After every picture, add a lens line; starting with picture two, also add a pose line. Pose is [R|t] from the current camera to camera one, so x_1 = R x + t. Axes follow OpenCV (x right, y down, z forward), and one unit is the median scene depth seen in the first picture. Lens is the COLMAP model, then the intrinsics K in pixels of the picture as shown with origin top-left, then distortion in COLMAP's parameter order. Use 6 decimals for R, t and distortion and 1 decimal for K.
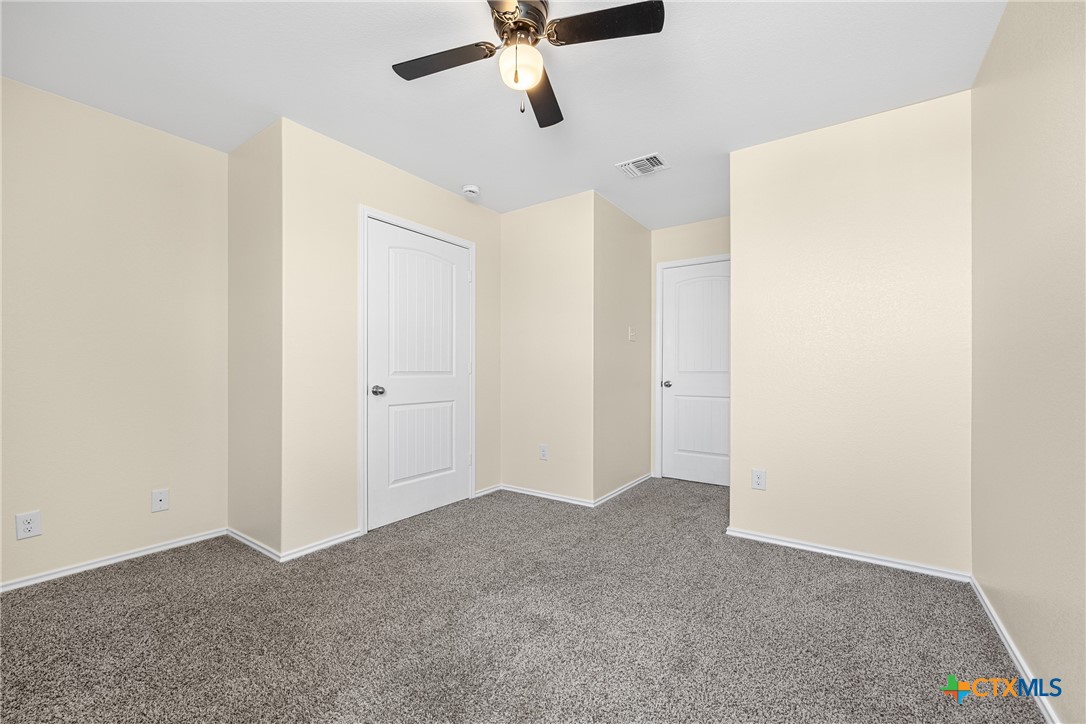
lens RADIAL K [[436.9, 0, 546.7], [0, 436.9, 358.8], [0, 0, 1]] dist [0.001830, 0.000303]
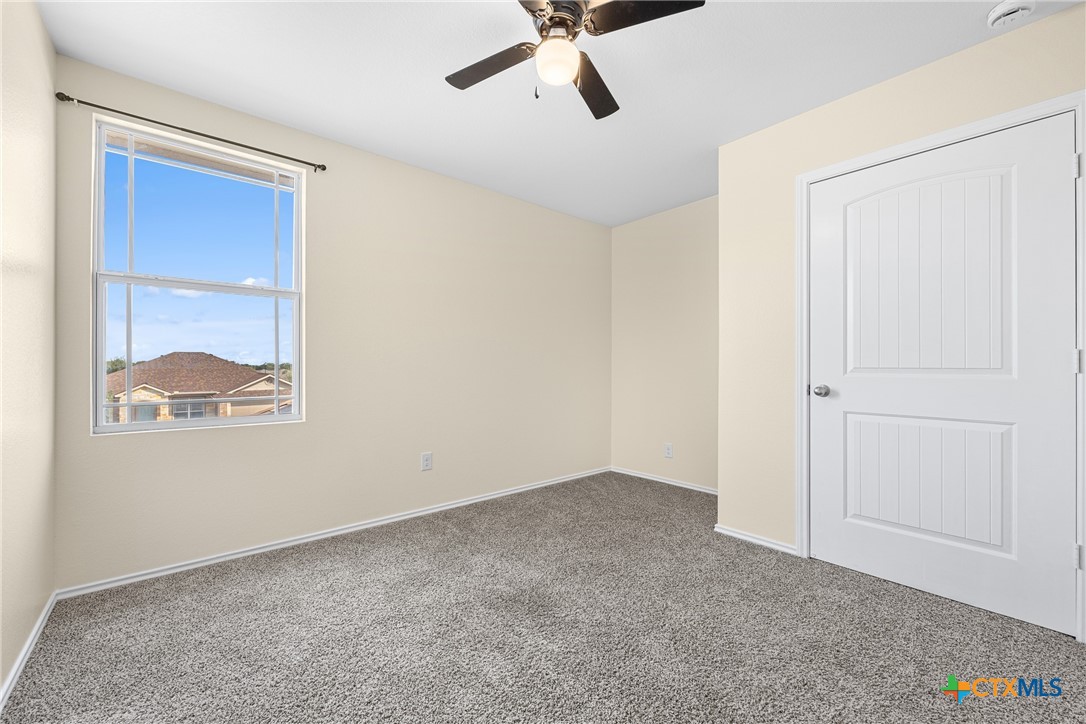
lens RADIAL K [[436.9, 0, 546.7], [0, 436.9, 358.8], [0, 0, 1]] dist [0.001830, 0.000303]
pose [[-0.245456, -0.023137, -0.969131, 0.529193], [0.021806, 0.999330, -0.029381, 0.025139], [0.969162, -0.028345, -0.244788, 0.709174]]
